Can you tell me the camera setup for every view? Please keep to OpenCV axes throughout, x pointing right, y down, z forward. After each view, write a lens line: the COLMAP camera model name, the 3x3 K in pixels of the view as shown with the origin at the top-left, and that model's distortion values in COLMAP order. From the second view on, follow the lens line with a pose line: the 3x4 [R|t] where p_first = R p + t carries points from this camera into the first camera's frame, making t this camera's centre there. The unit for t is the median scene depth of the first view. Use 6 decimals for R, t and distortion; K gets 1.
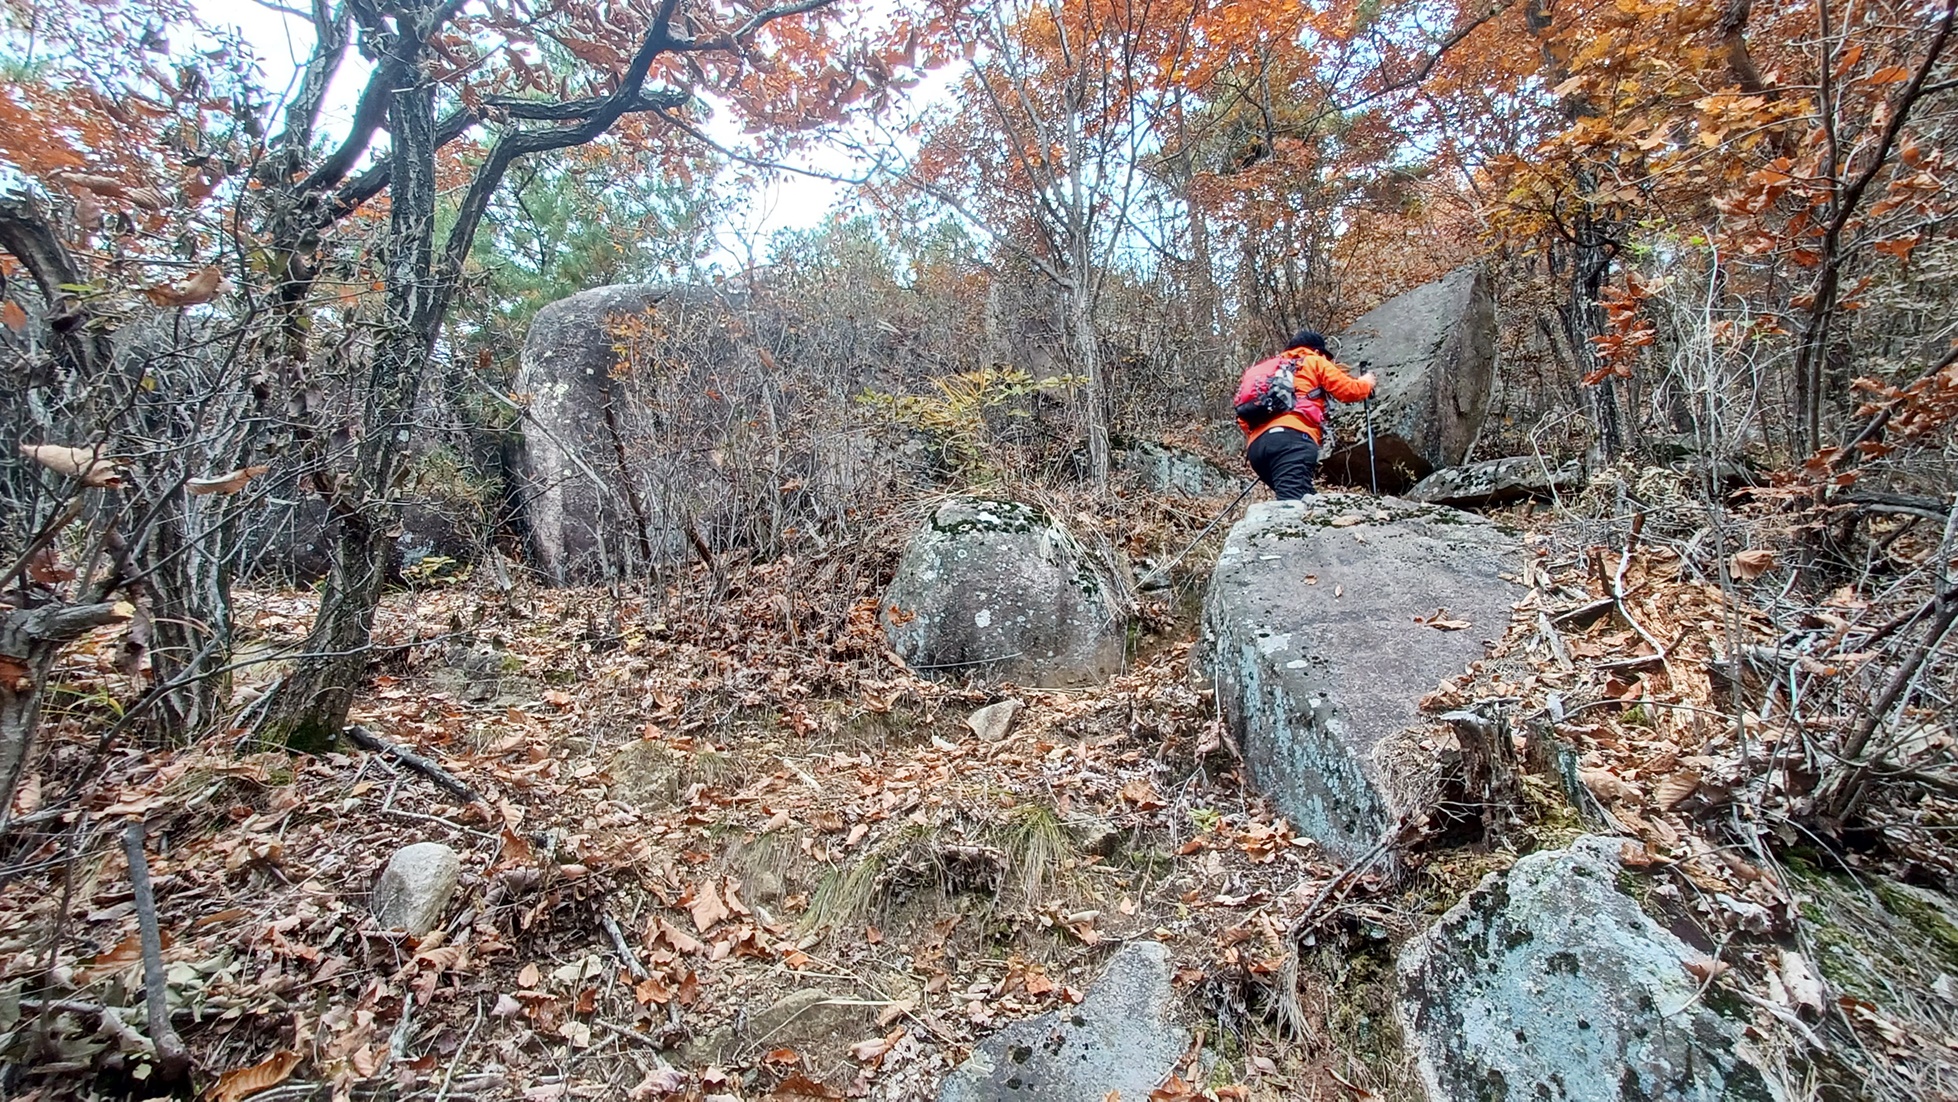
lens RADIAL K [[765.0, 0, 987.4], [0, 765.0, 558.2], [0, 0, 1]] dist [0.001526, -0.000701]
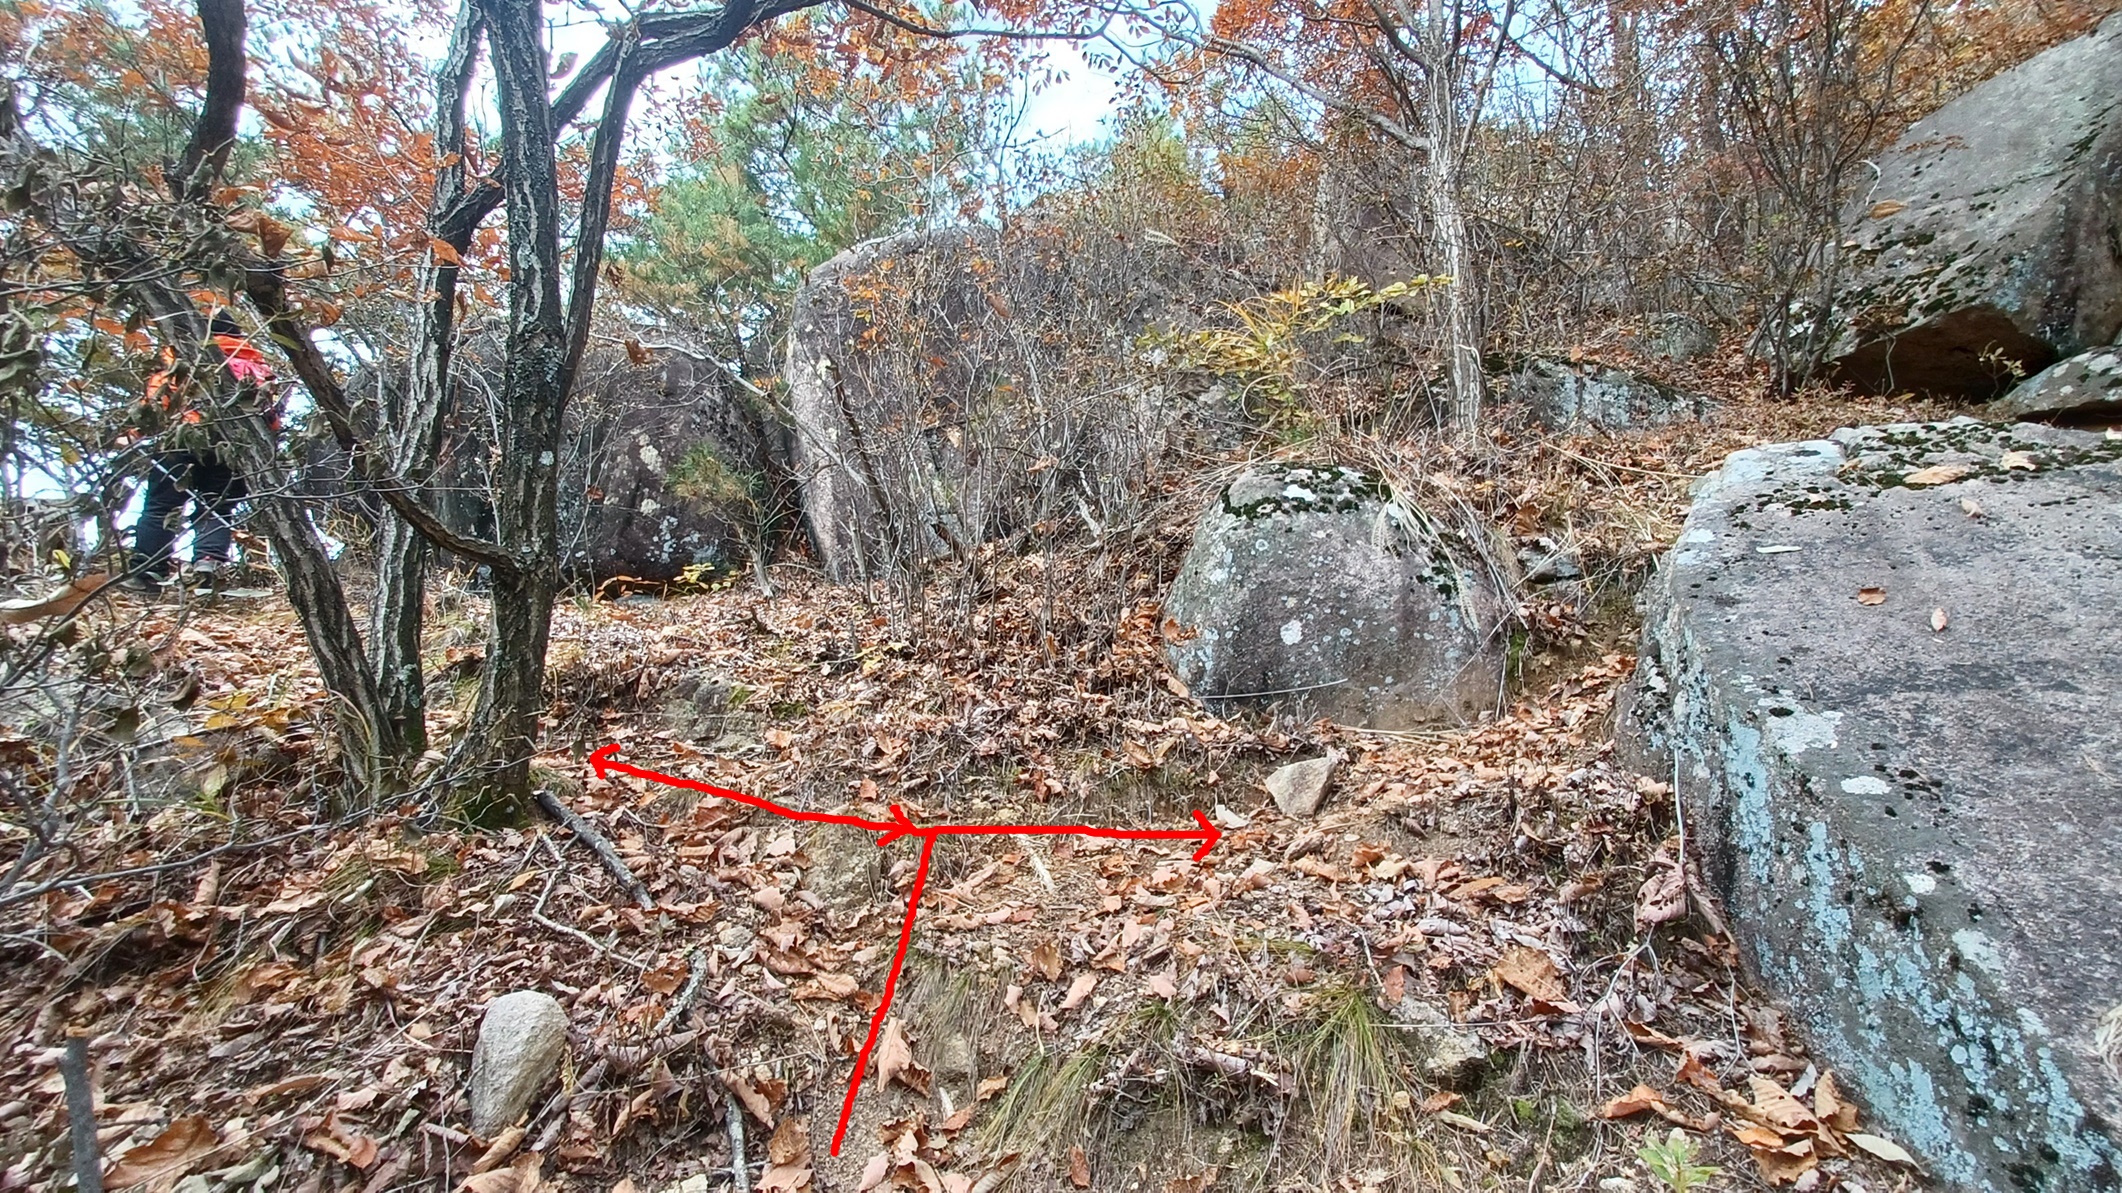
lens RADIAL K [[829.1, 0, 1070.1], [0, 829.1, 604.3], [0, 0, 1]] dist [0.001526, -0.000701]
pose [[0.953017, -0.013430, -0.302620, 0.038190], [0.046940, 0.993497, 0.103734, -0.048126], [0.299259, -0.113066, 0.947449, 0.207948]]
